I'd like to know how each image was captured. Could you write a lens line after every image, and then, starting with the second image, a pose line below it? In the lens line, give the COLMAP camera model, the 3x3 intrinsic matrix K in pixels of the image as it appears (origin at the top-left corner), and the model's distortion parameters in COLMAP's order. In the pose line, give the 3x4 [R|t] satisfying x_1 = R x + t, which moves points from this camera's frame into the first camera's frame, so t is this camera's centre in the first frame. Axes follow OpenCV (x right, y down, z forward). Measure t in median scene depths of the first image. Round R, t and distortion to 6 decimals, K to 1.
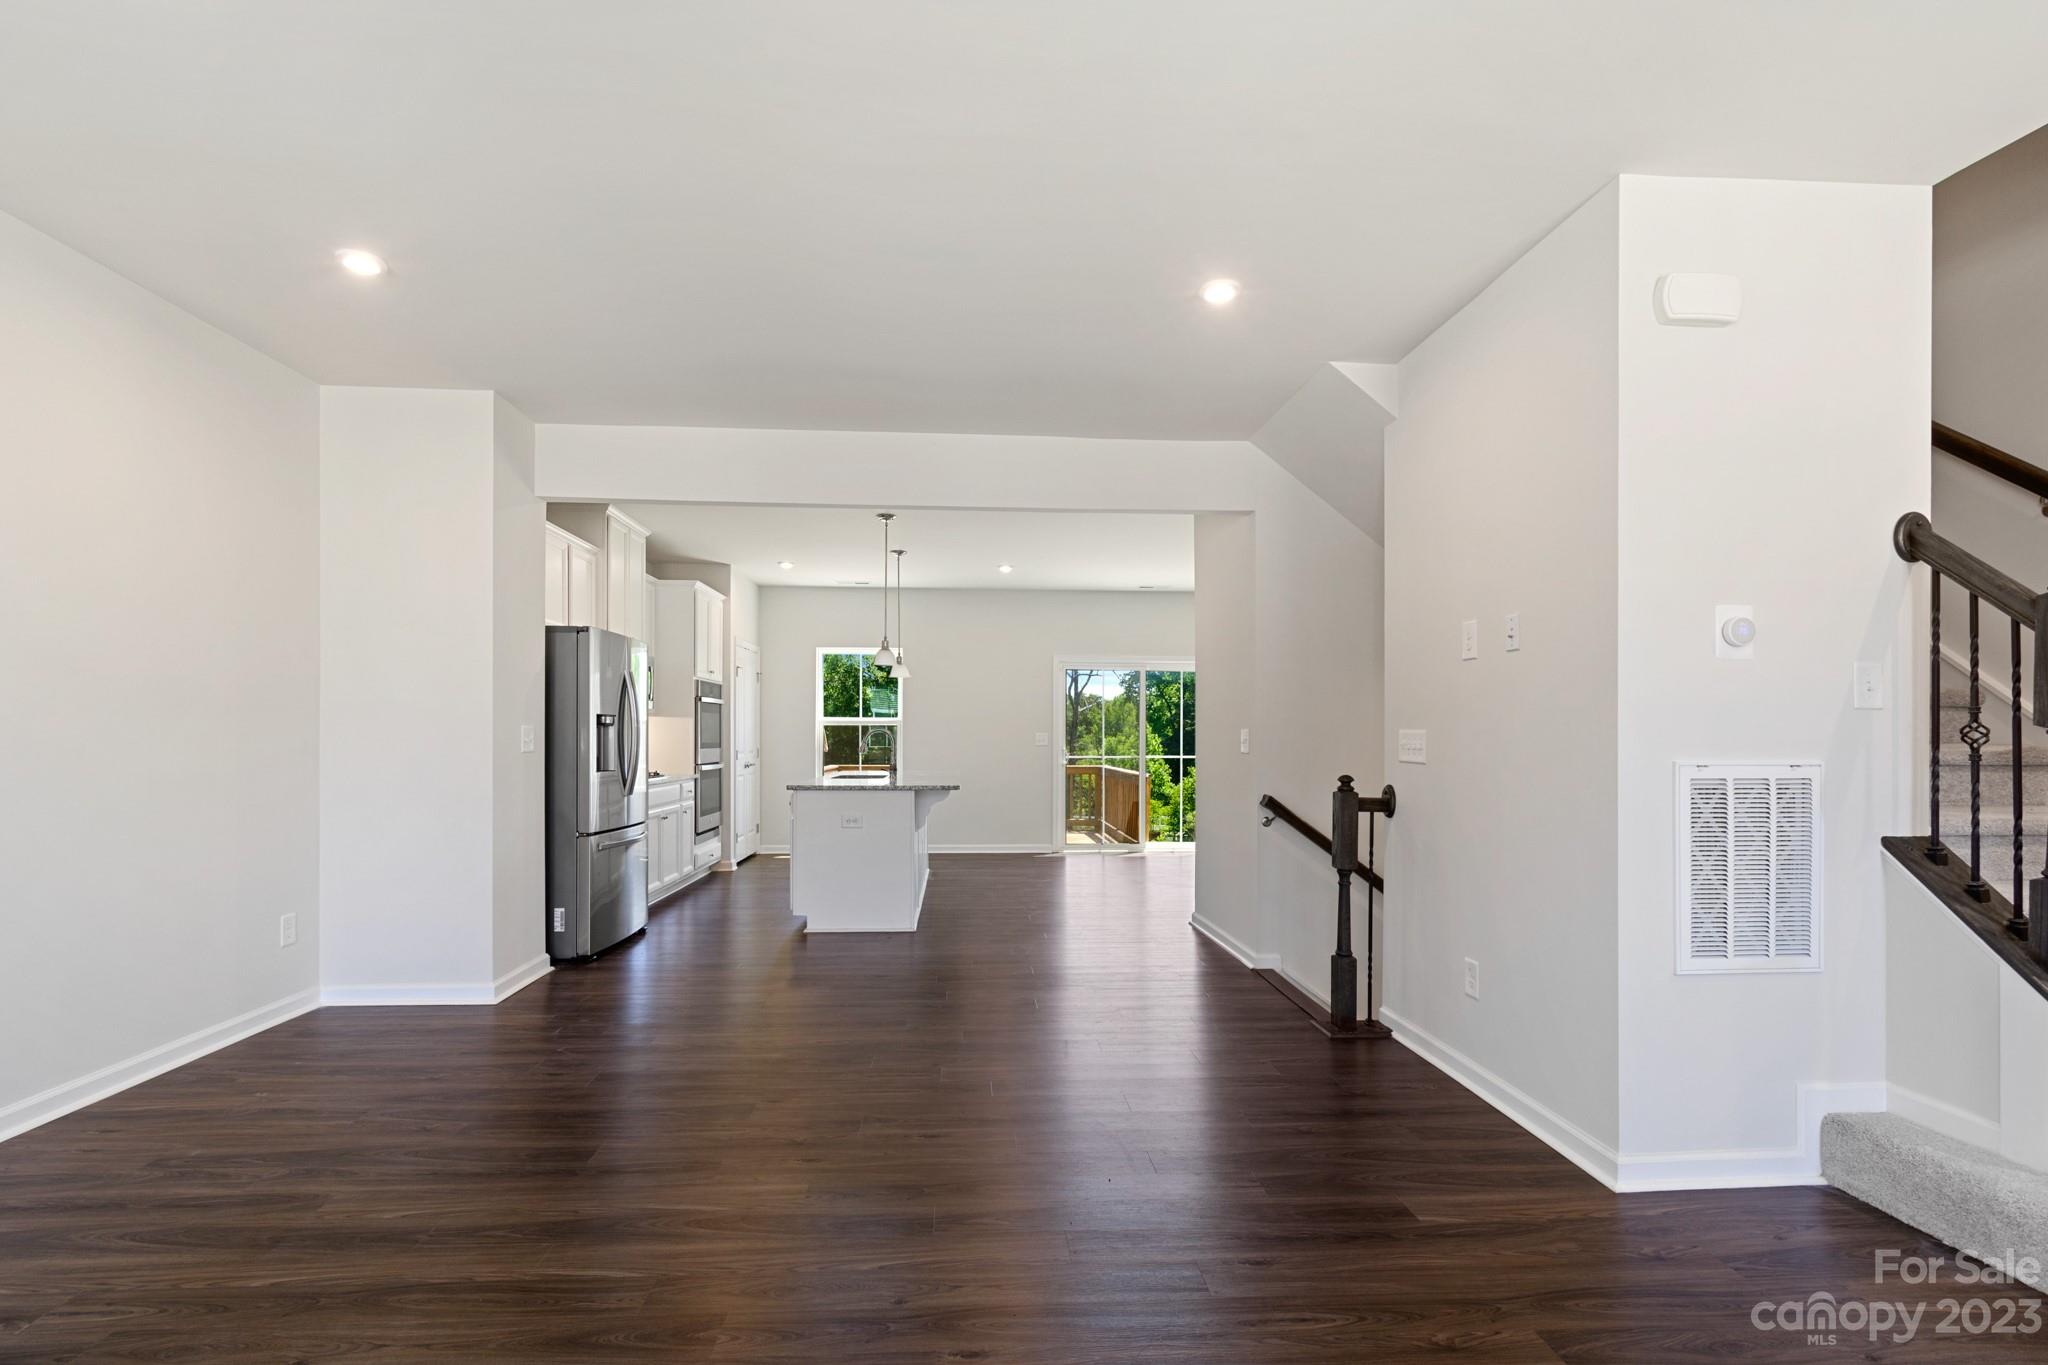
lens RADIAL K [[917.7, 0, 1024.9], [0, 917.7, 735.2], [0, 0, 1]] dist [0.000262, -0.000126]
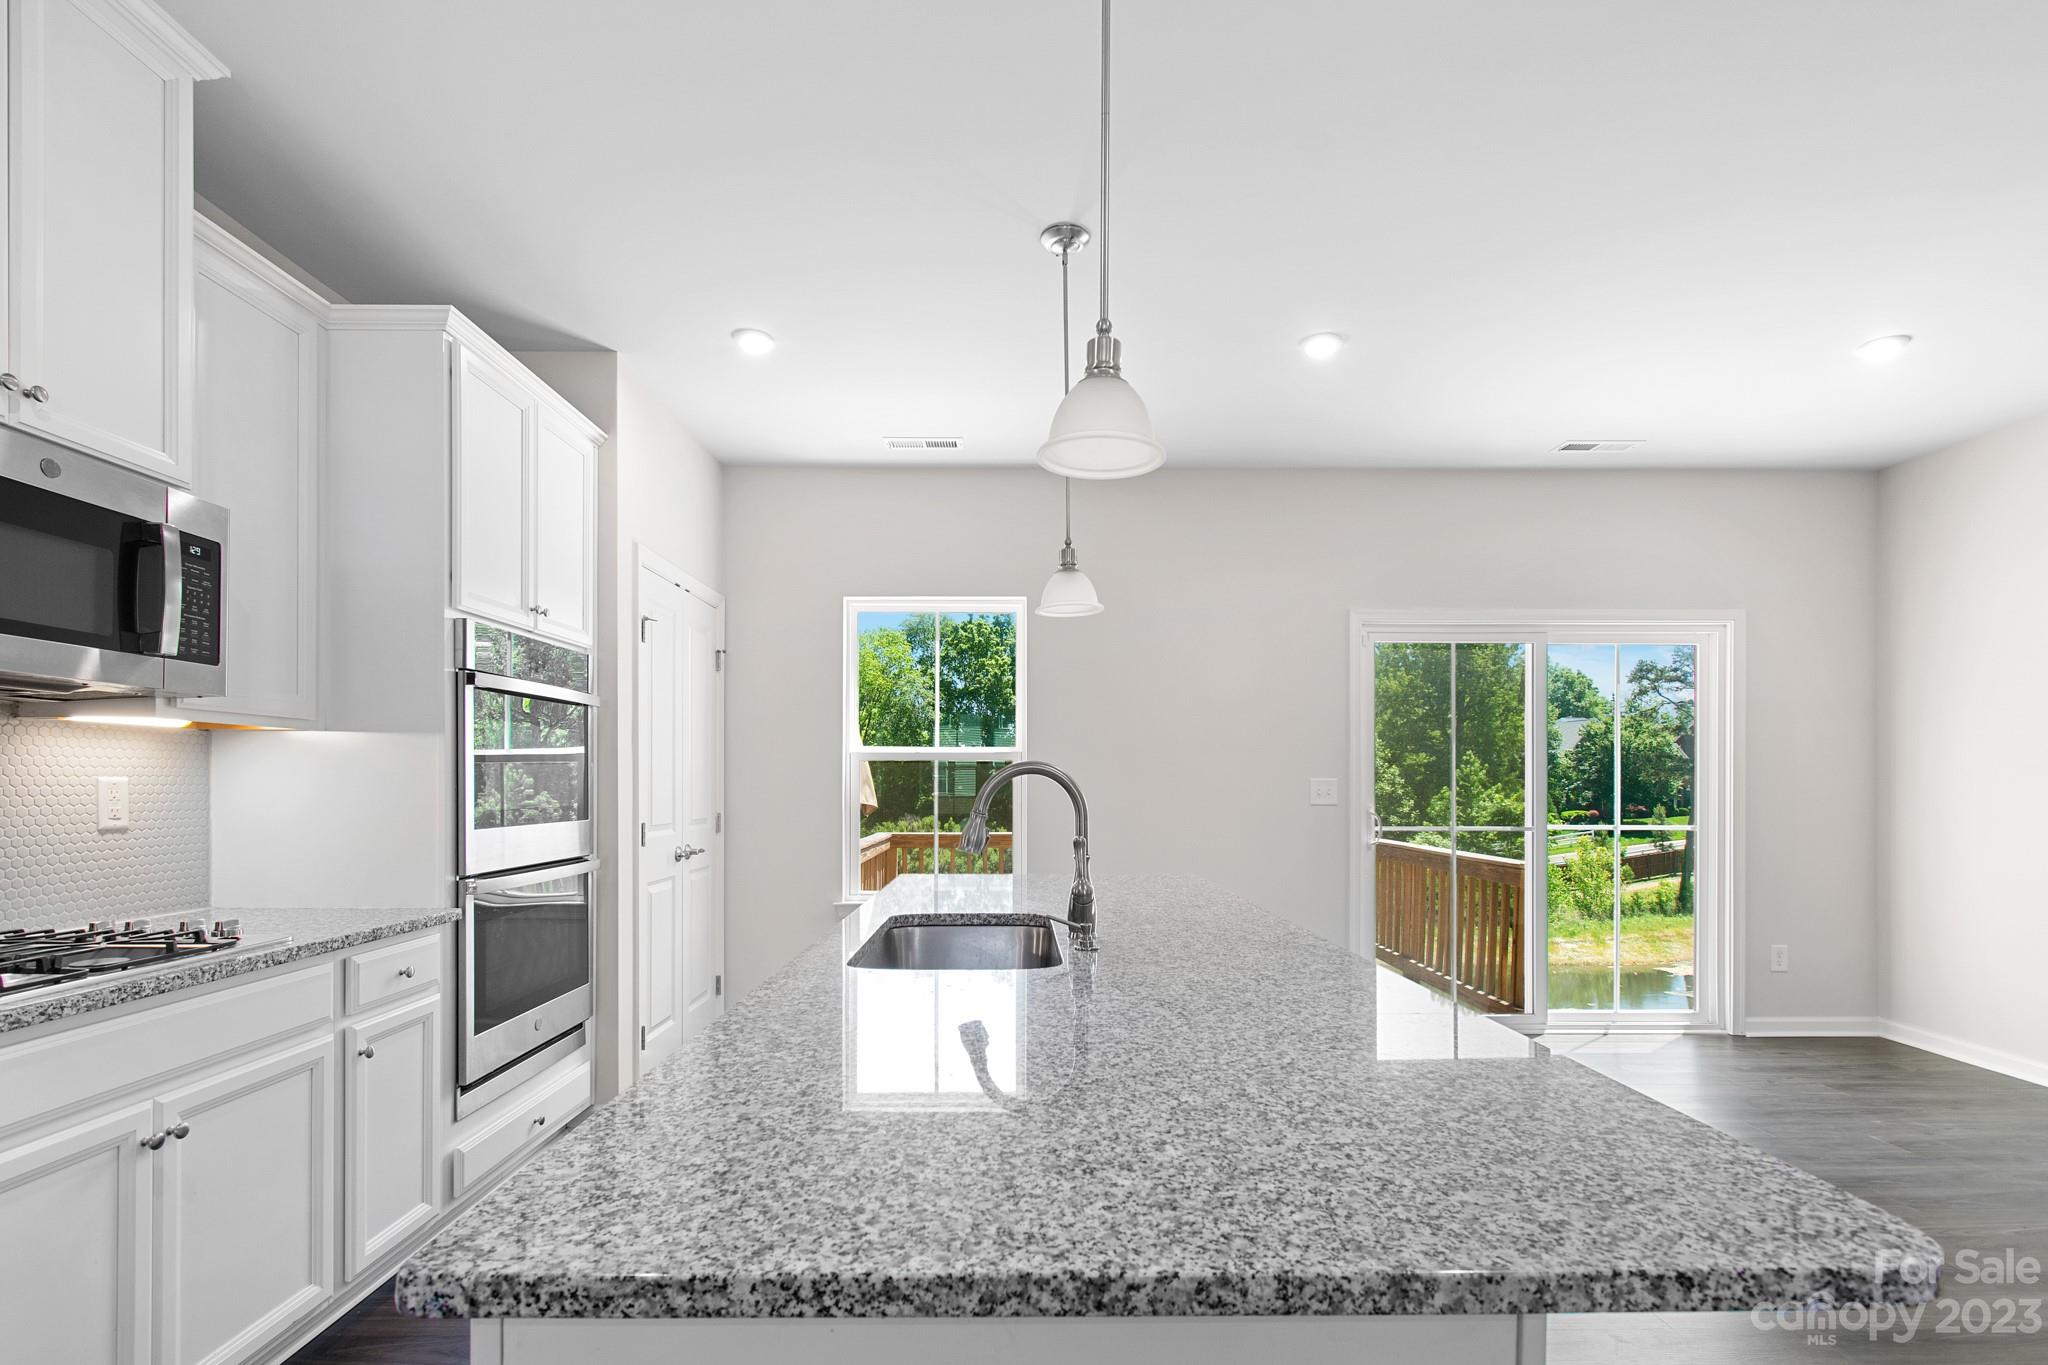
lens RADIAL K [[951.5, 0, 1019.3], [0, 951.5, 776.1], [0, 0, 1]] dist [0.001918, -0.000352]
pose [[0.997568, -0.005165, -0.069512, -0.110309], [0.004708, 0.999966, -0.006735, -0.000288], [0.069545, 0.006391, 0.997558, 0.548465]]
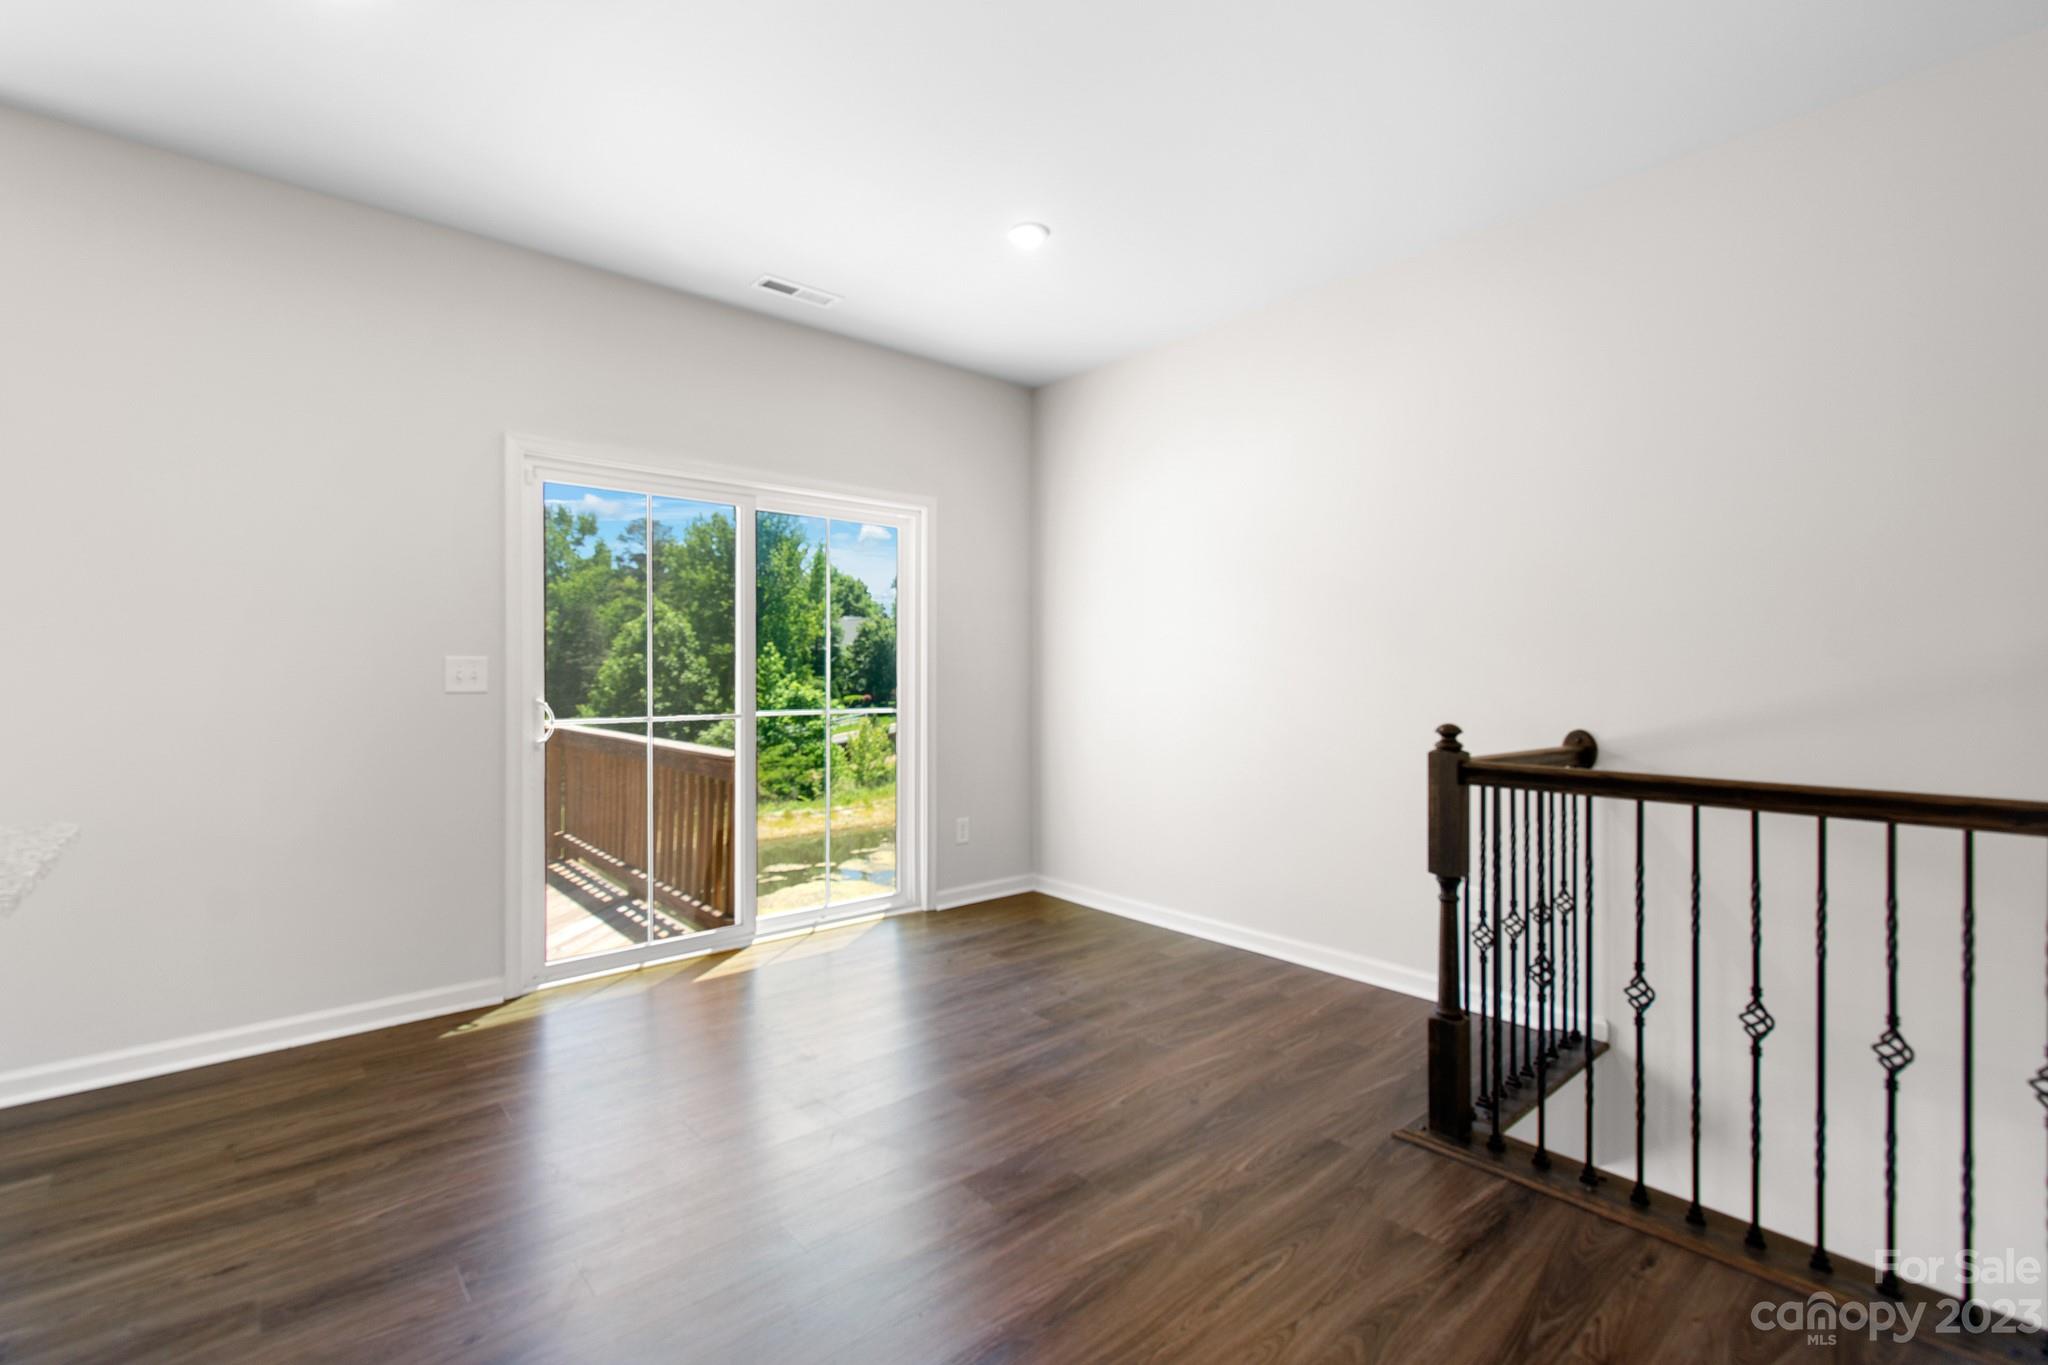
lens RADIAL K [[921.0, 0, 1020.5], [0, 921.0, 671.1], [0, 0, 1]] dist [-0.001574, -0.000439]
pose [[0.803683, -0.005101, 0.595036, -0.021961], [0.004553, 0.999987, 0.002422, 0.004163], [-0.595040, 0.000763, 0.803695, 0.650131]]
